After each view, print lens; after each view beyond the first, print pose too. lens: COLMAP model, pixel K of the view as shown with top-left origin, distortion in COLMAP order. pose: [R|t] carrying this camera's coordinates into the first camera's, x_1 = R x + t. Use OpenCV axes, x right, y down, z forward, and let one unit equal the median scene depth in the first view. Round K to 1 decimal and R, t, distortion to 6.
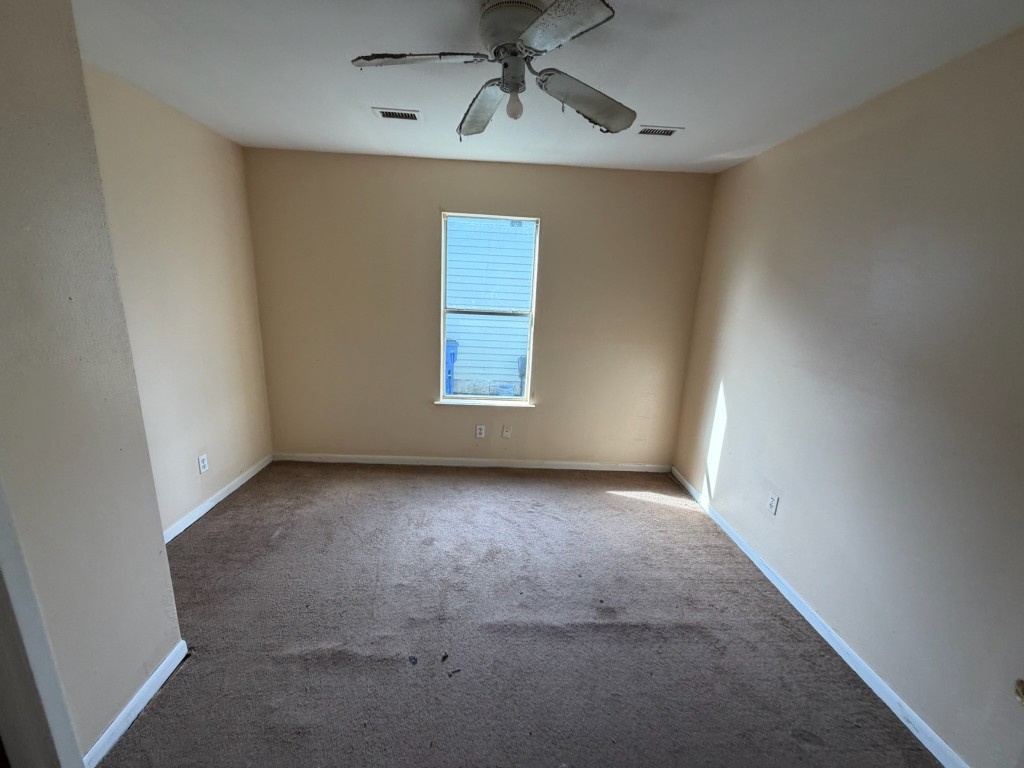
lens RADIAL K [[407.0, 0, 510.0], [0, 407.0, 384.1], [0, 0, 1]] dist [0.000615, -0.000015]
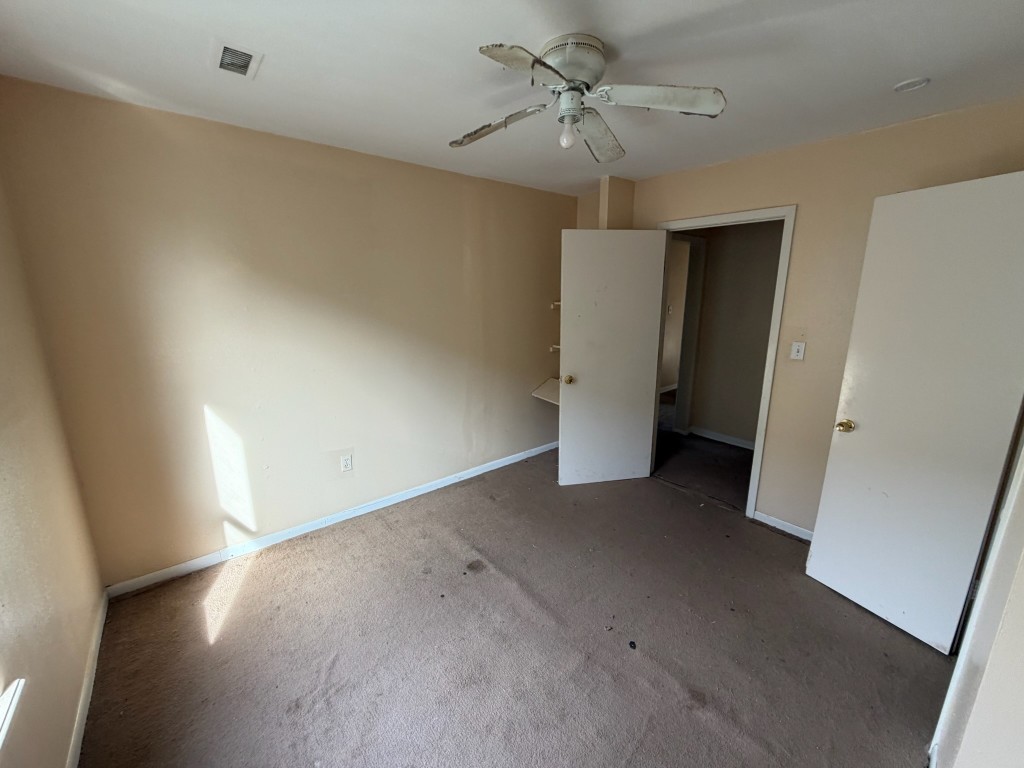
lens RADIAL K [[407.0, 0, 510.0], [0, 407.0, 384.1], [0, 0, 1]] dist [0.000615, -0.000015]
pose [[-0.592272, -0.235643, 0.770510, -0.447041], [0.167988, 0.899151, 0.404114, -0.278315], [-0.788032, 0.368782, -0.492957, 0.960911]]
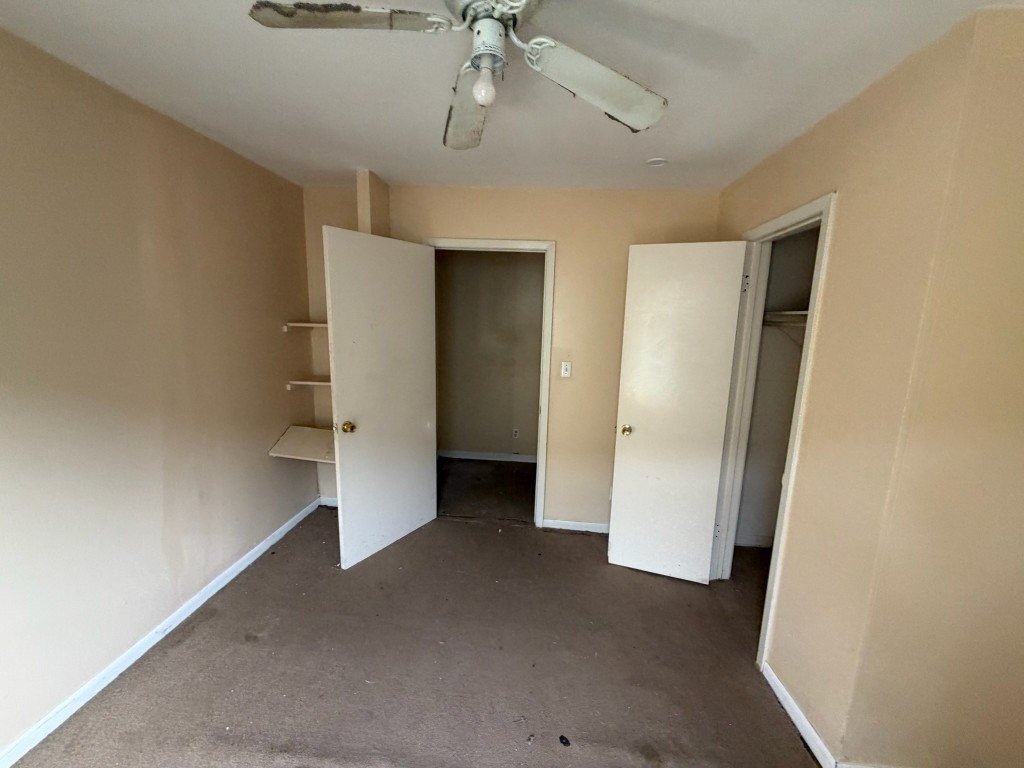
lens RADIAL K [[407.0, 0, 510.0], [0, 407.0, 384.1], [0, 0, 1]] dist [0.000615, -0.000015]
pose [[-0.986497, -0.111275, 0.120175, -0.085524], [-0.052765, 0.910564, 0.409986, -0.250444], [-0.155049, 0.398109, -0.904140, 0.948011]]
